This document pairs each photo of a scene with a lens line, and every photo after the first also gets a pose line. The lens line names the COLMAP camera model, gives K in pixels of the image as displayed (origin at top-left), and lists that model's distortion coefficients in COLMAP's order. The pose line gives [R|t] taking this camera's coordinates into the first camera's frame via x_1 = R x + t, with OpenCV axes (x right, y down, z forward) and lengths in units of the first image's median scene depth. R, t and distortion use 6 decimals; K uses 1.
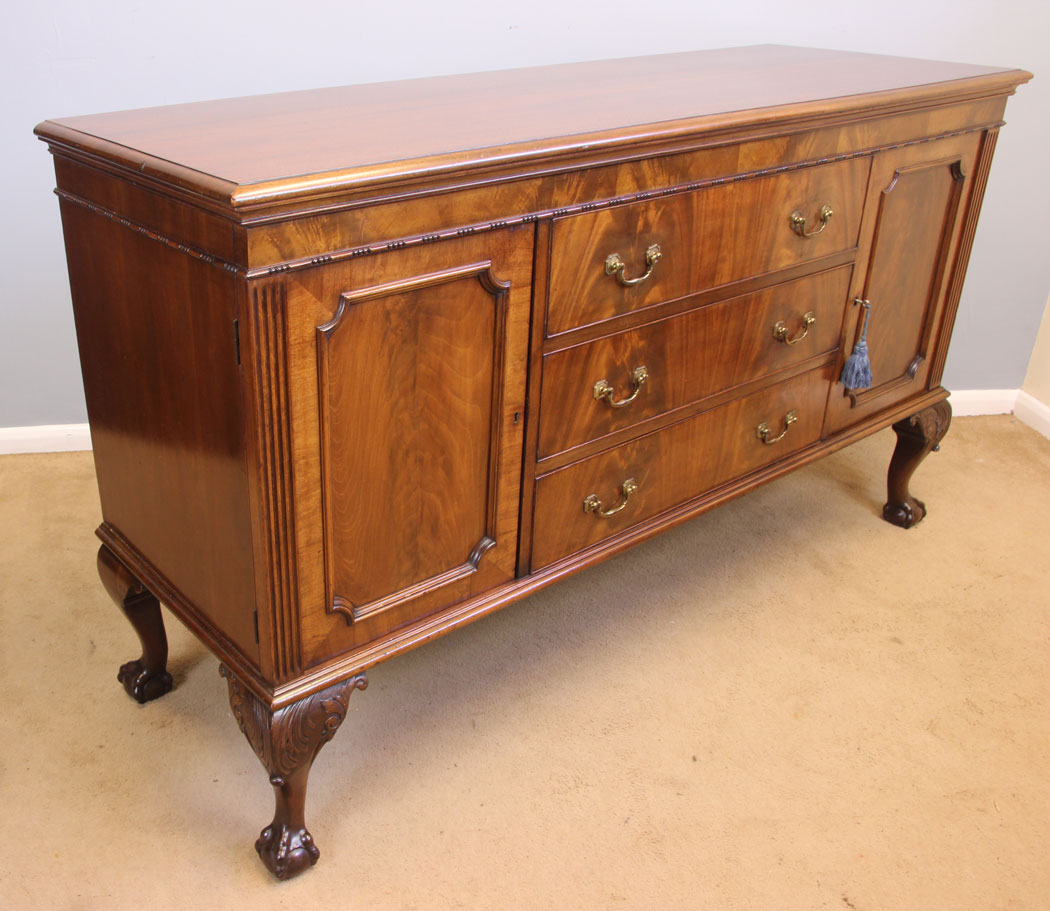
lens RADIAL K [[1079.1, 0, 362.5], [0, 1079.1, 460.5], [0, 0, 1]] dist [-0.123355, 0.036917]
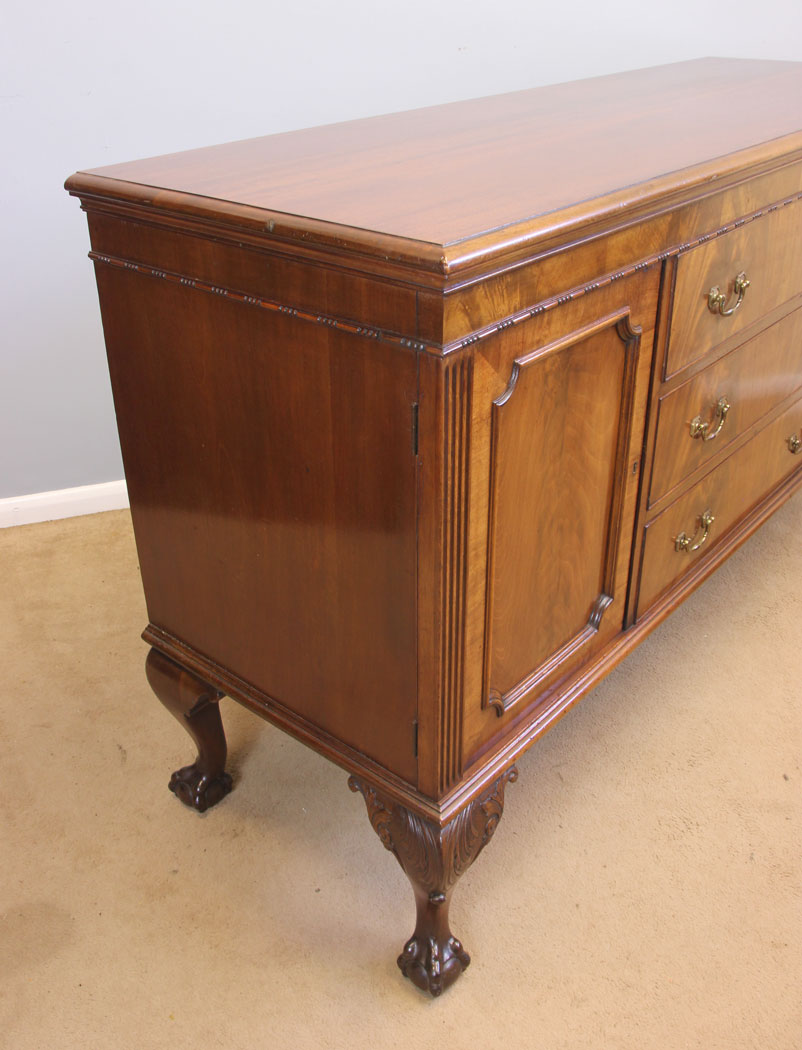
lens RADIAL K [[1011.4, 0, 377.2], [0, 1011.4, 471.0], [0, 0, 1]] dist [-0.141314, 0.119454]
pose [[0.976232, -0.107089, 0.188425, -0.252474], [0.104878, 0.994248, 0.021696, -0.083060], [-0.189664, -0.001419, 0.981848, 0.192697]]
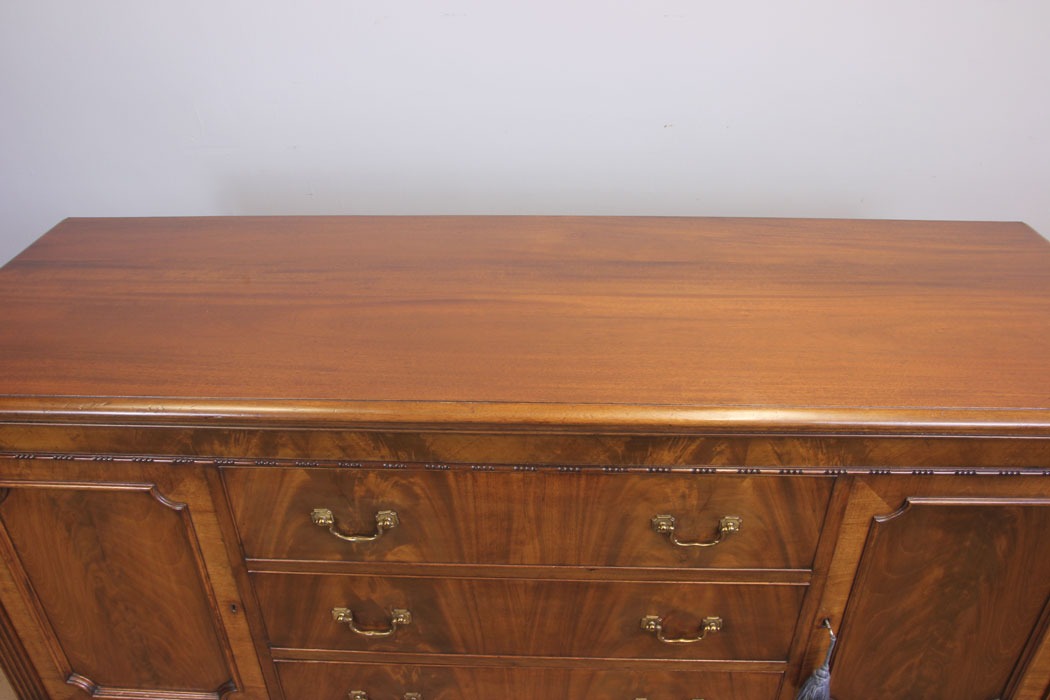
lens RADIAL K [[839.2, 0, 511.6], [0, 839.2, 358.1], [0, 0, 1]] dist [-0.135375, 0.108549]
pose [[0.791080, 0.327447, -0.516692, 0.719022], [-0.271431, 0.944858, 0.183218, -0.511013], [0.548195, -0.004694, 0.836337, 0.505082]]
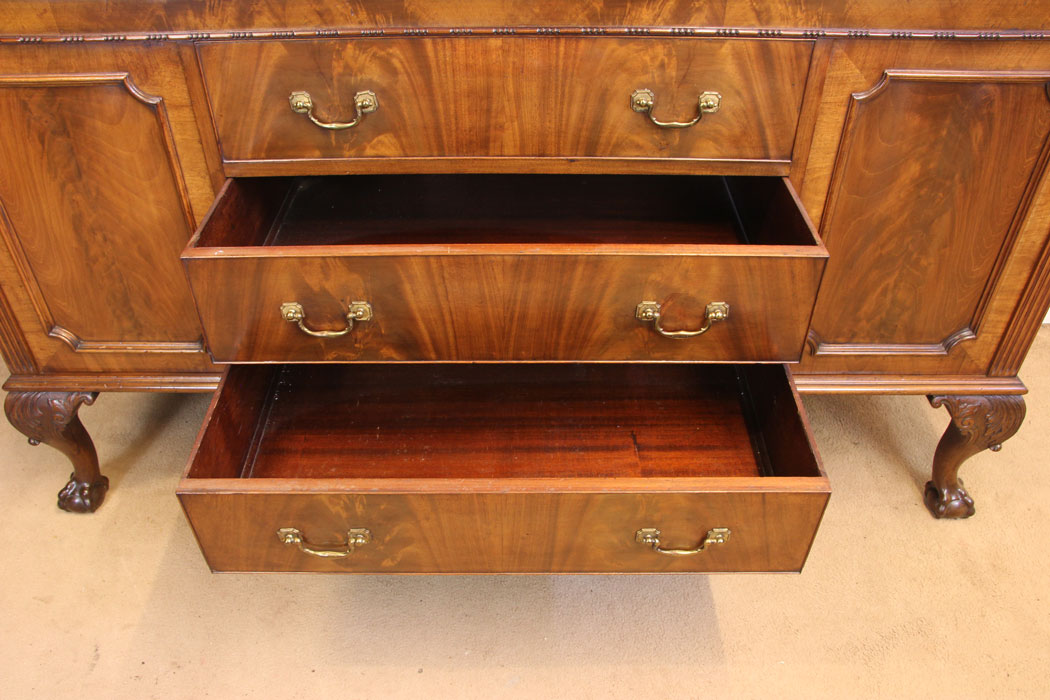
lens RADIAL K [[839.2, 0, 511.6], [0, 839.2, 358.1], [0, 0, 1]] dist [-0.135375, 0.108549]
pose [[0.806874, 0.381848, -0.450717, 0.816839], [-0.267310, 0.916421, 0.297856, -0.251541], [0.526782, -0.119851, 0.841508, 0.488570]]
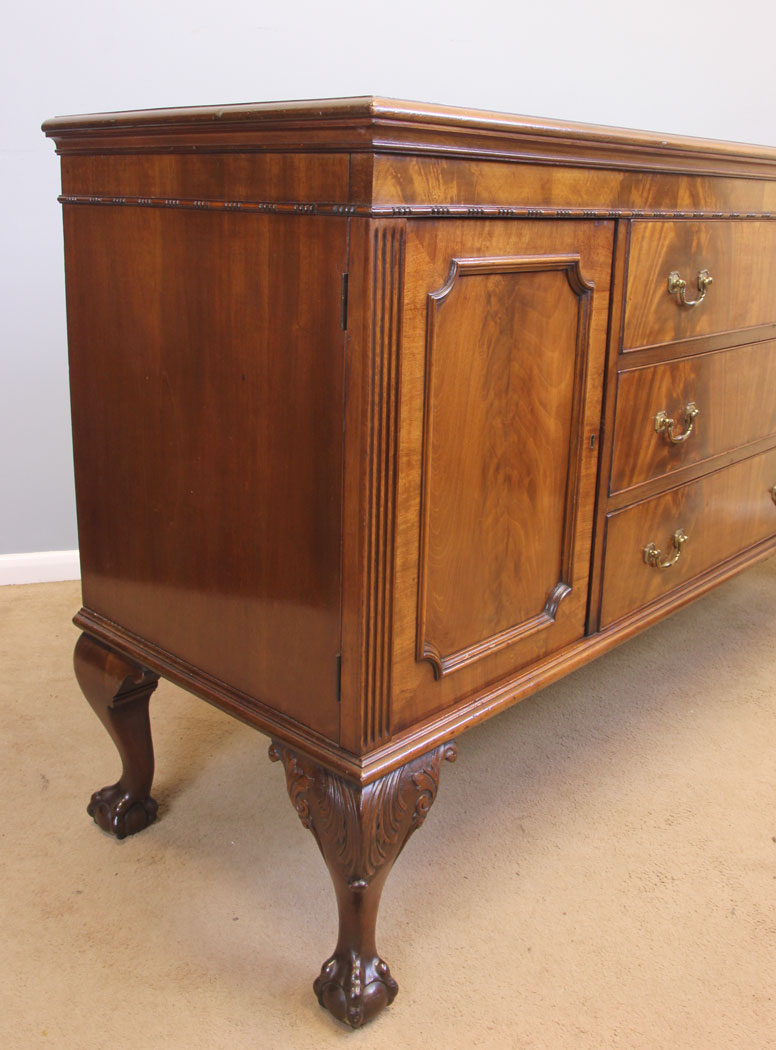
lens RADIAL K [[1037.1, 0, 385.0], [0, 1037.1, 446.2], [0, 0, 1]] dist [-0.134785, 0.101759]
pose [[0.981606, -0.010286, 0.190641, -0.203433], [0.051609, 0.975668, -0.213092, 0.146483], [-0.183810, 0.219011, 0.958253, 0.209464]]
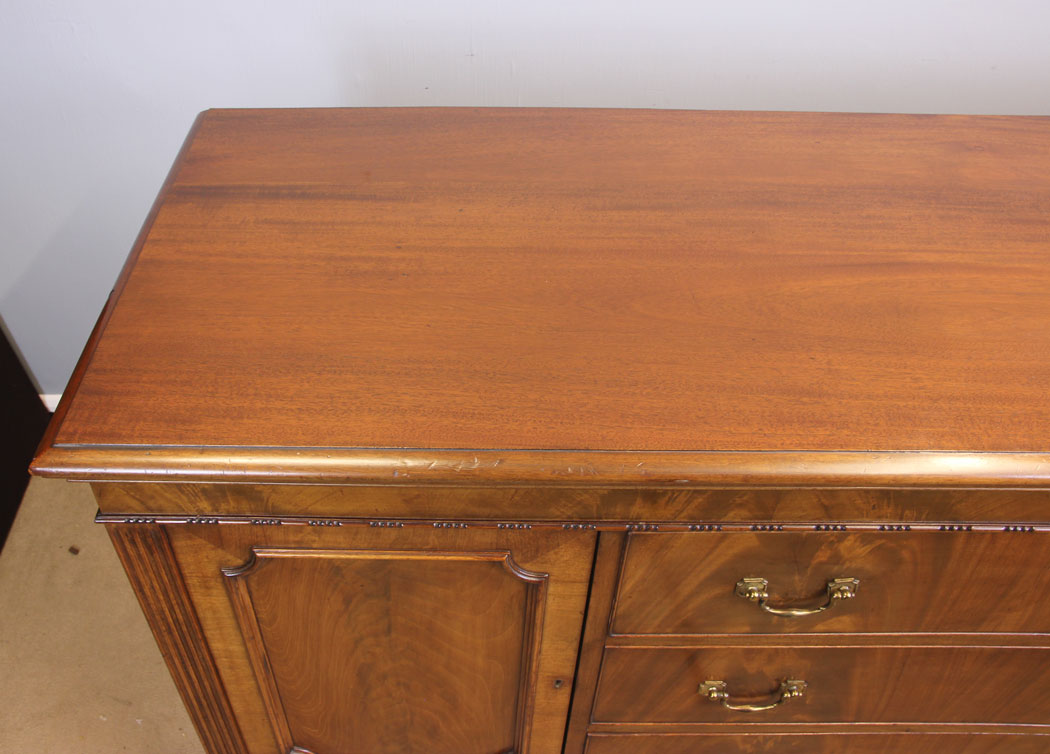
lens RADIAL K [[934.9, 0, 451.9], [0, 934.9, 376.7], [0, 0, 1]] dist [-0.111656, 0.072238]
pose [[0.800218, 0.412234, -0.435561, 0.290596], [-0.267028, 0.895241, 0.356708, -0.469434], [0.536979, -0.169137, 0.826466, 0.474669]]
